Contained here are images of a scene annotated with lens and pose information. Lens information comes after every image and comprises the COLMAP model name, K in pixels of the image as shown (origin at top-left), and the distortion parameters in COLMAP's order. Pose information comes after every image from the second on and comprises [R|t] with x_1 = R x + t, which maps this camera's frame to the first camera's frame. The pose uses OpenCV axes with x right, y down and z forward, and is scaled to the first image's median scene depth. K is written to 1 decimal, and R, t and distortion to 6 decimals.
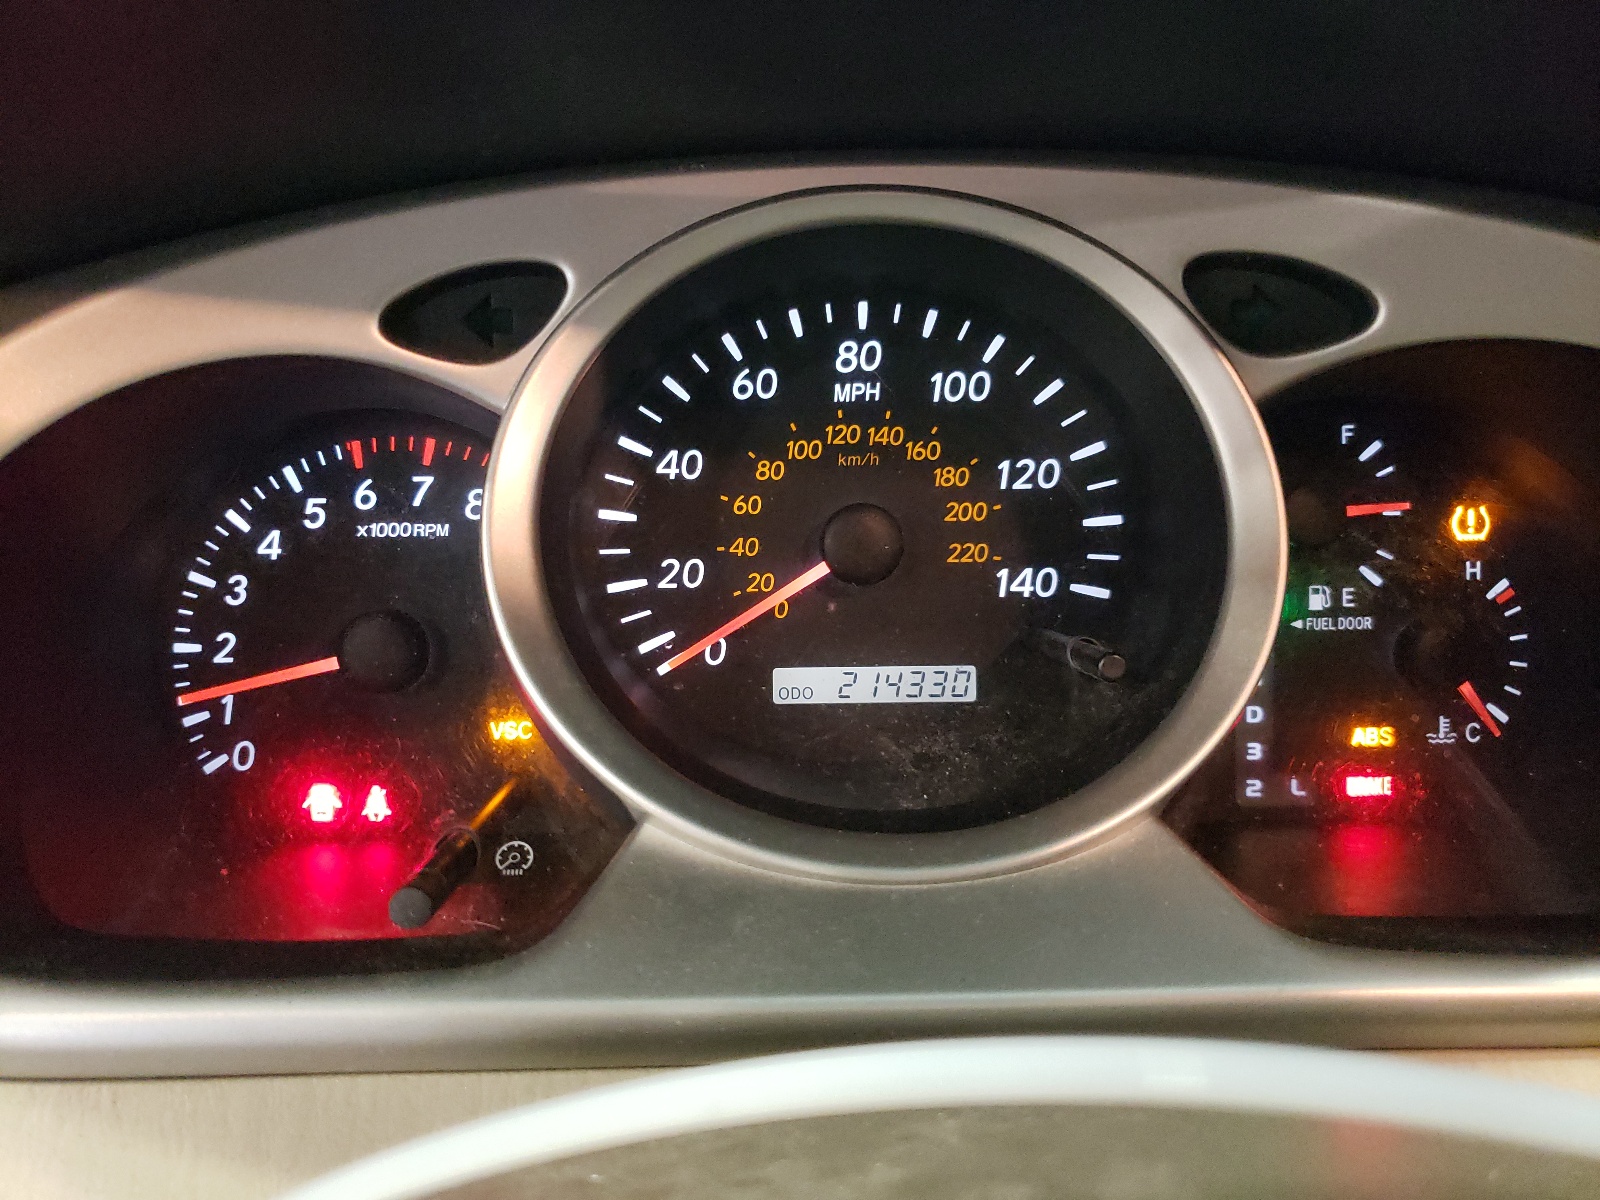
lens RADIAL K [[1345.6, 0, 798.4], [0, 1345.6, 599.2], [0, 0, 1]] dist [0.013874, 0.001294]
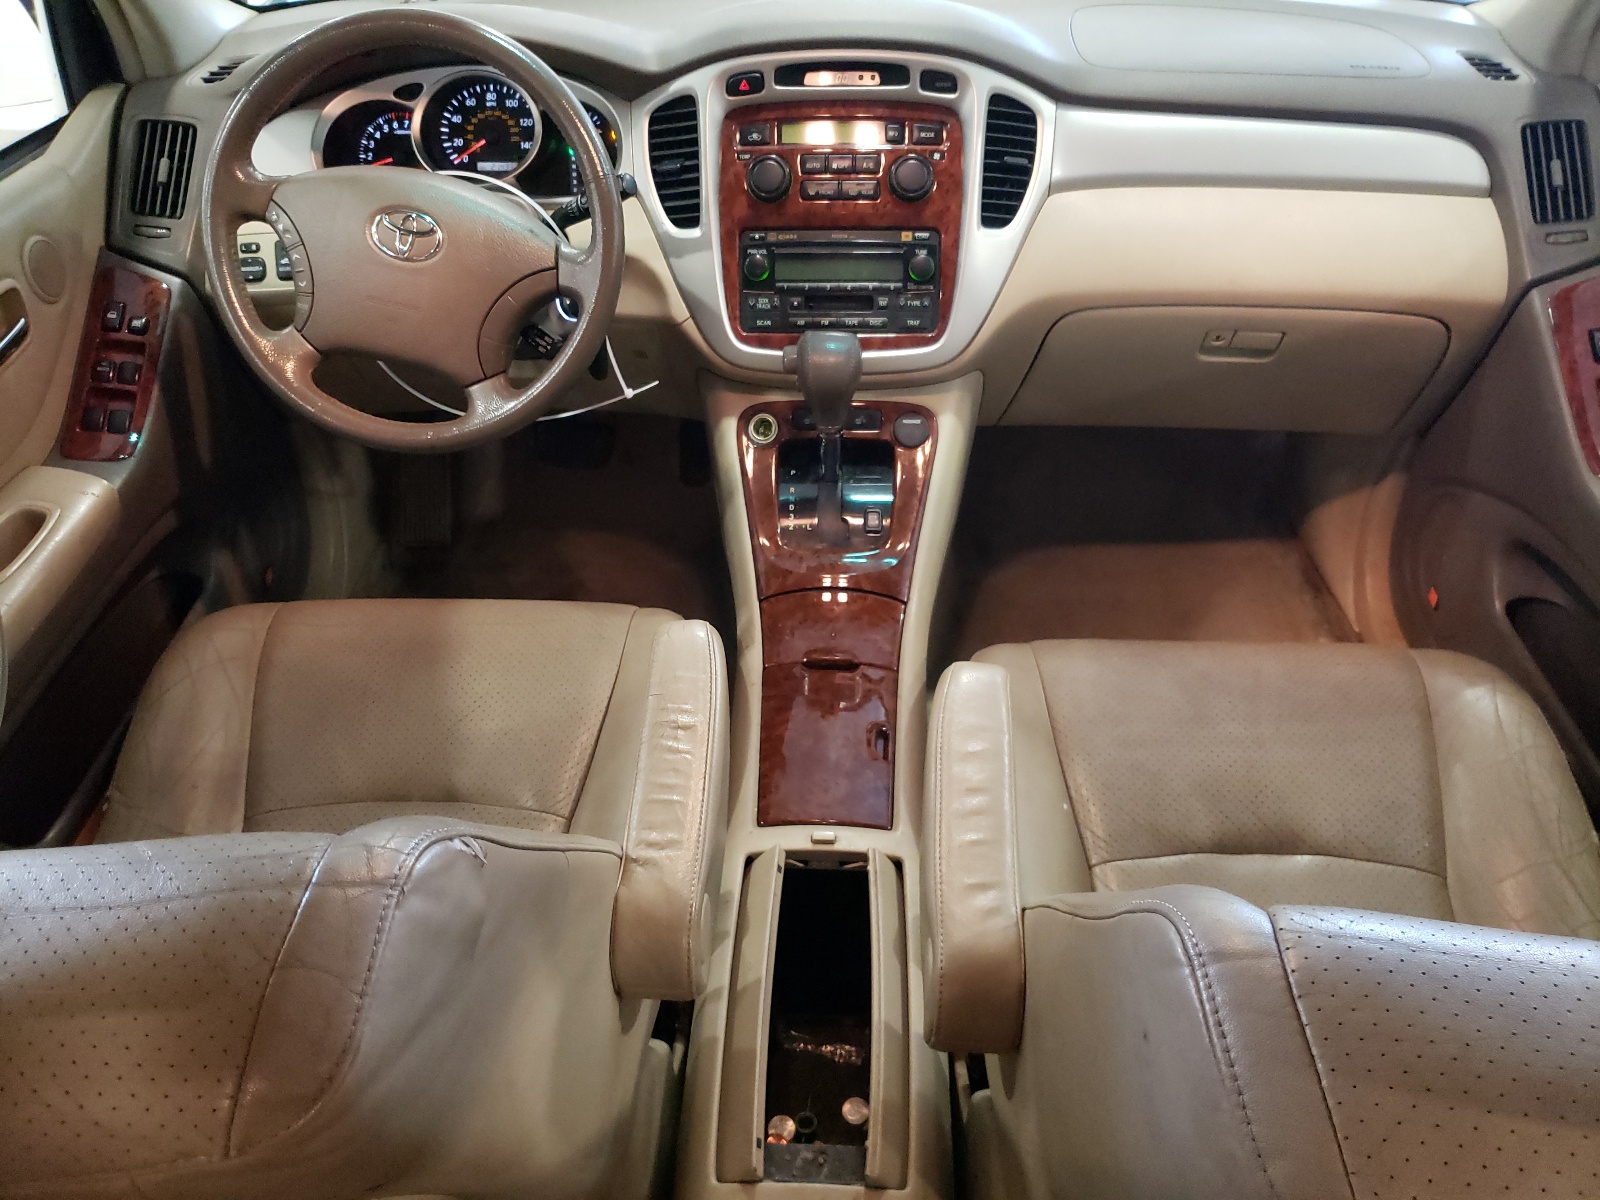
lens RADIAL K [[1345.6, 0, 802.0], [0, 1345.6, 599.2], [0, 0, 1]] dist [0.013874, 0.001294]
pose [[0.997280, 0.035098, -0.064815, 1.573899], [-0.017856, 0.968197, 0.249550, 0.352254], [0.071513, -0.247714, 0.966190, -4.178017]]
